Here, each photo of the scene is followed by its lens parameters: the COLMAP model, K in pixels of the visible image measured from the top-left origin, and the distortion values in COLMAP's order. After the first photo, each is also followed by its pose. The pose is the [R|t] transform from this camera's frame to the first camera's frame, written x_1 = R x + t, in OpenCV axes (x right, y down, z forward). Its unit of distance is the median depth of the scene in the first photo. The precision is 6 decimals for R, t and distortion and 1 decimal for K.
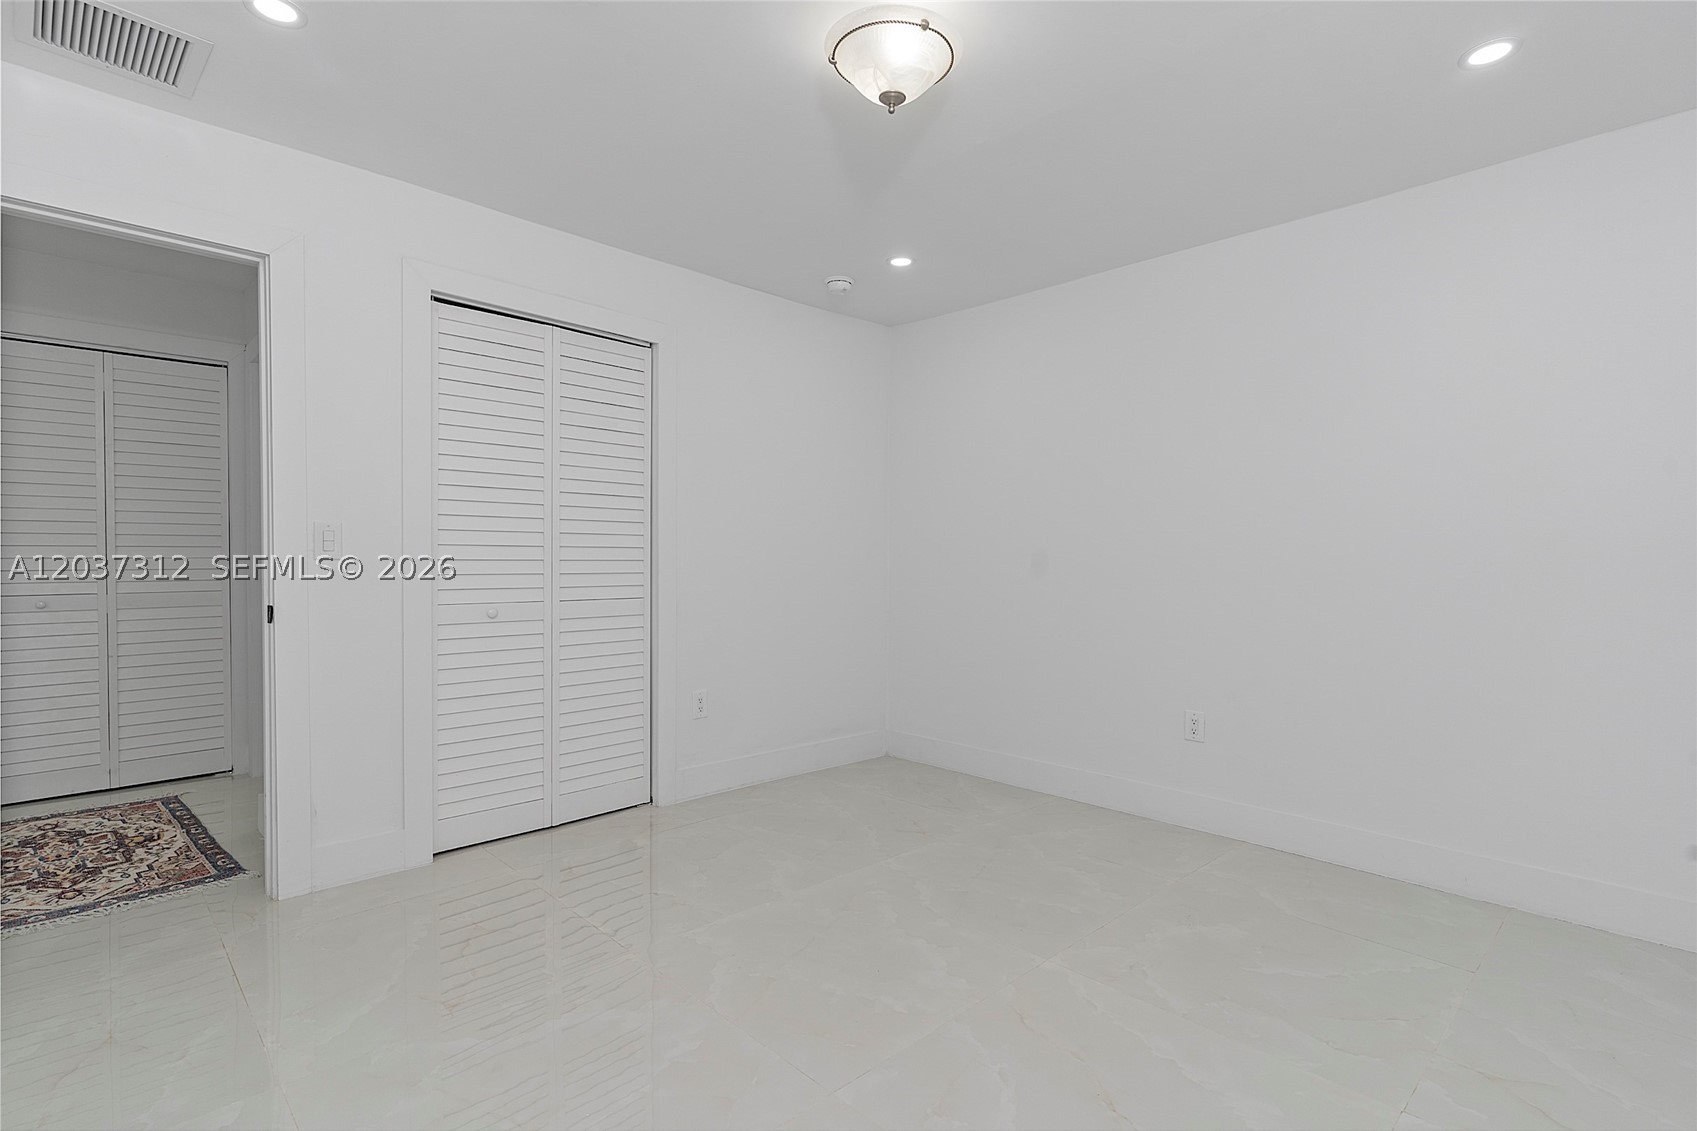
lens RADIAL K [[807.6, 0, 841.1], [0, 807.6, 565.2], [0, 0, 1]] dist [0.001209, -0.000080]
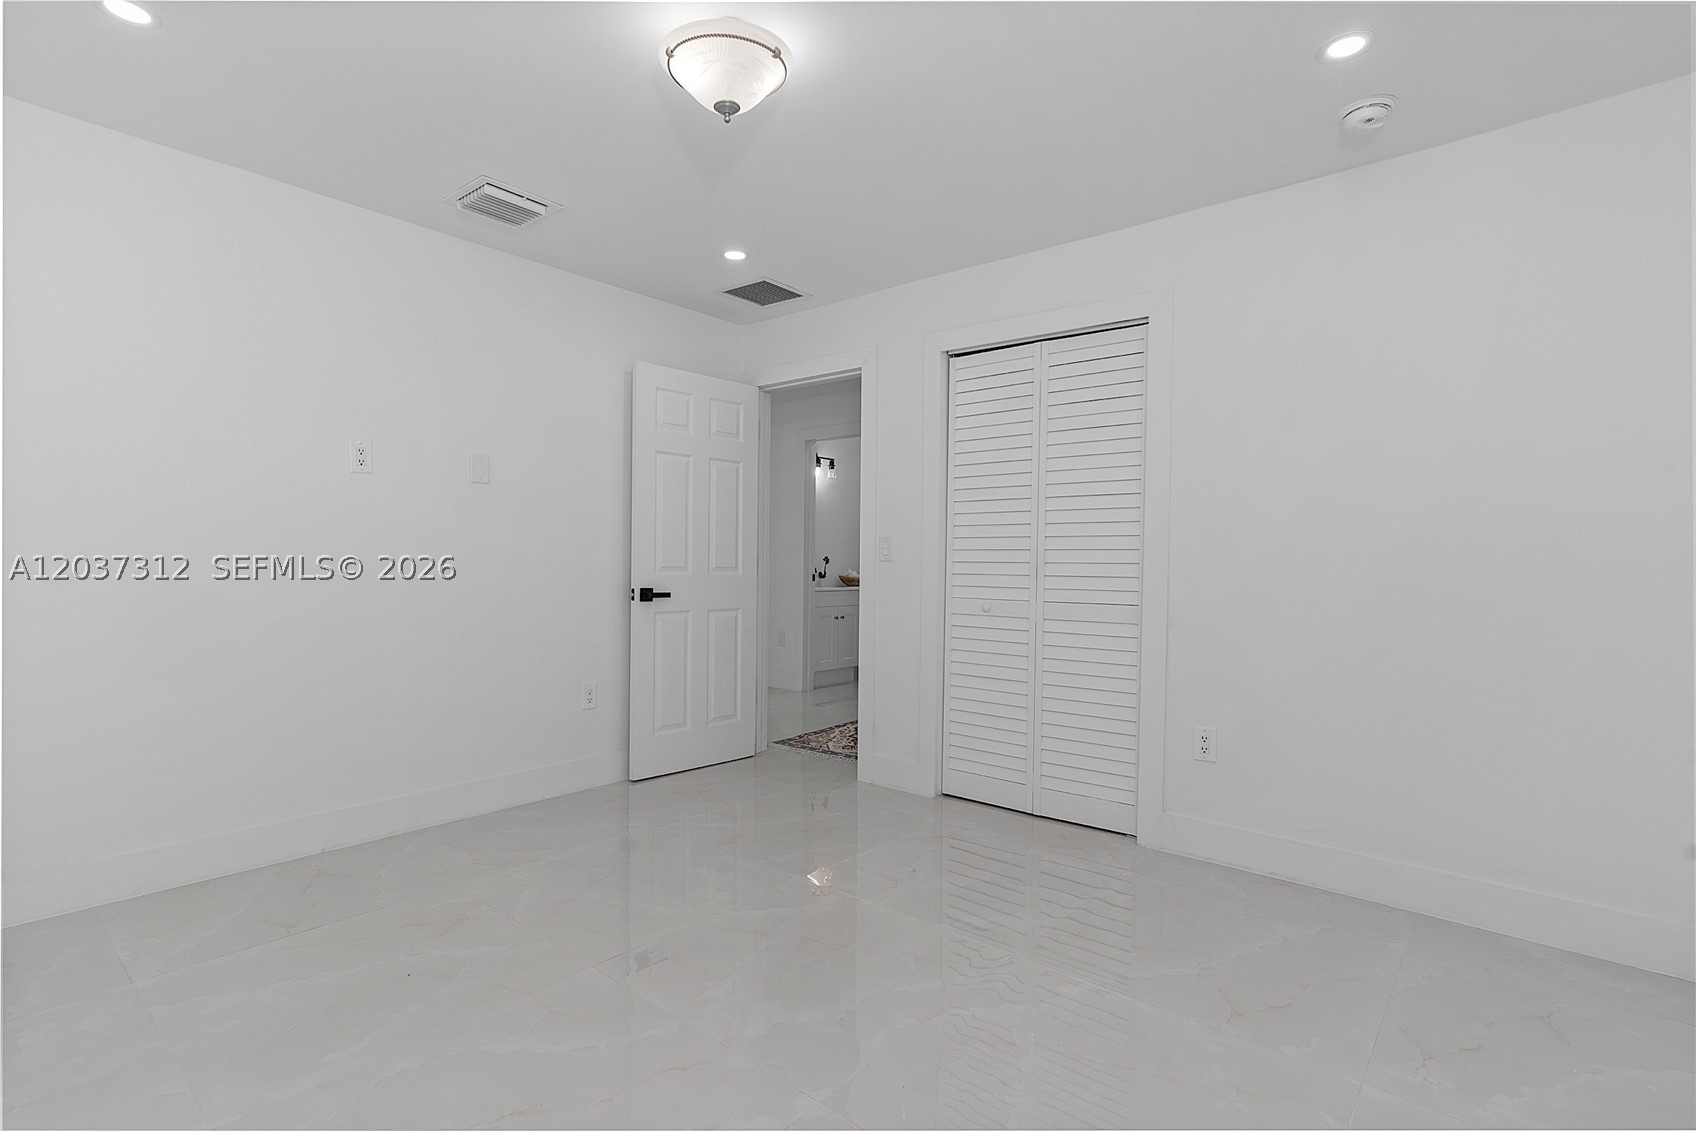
lens RADIAL K [[807.2, 0, 840.6], [0, 807.2, 565.2], [0, 0, 1]] dist [0.001209, -0.000080]
pose [[0.091552, 0.001999, -0.995798, 0.679665], [-0.013935, 0.999903, 0.000726, -0.000099], [0.995703, 0.013810, 0.091571, 0.654749]]
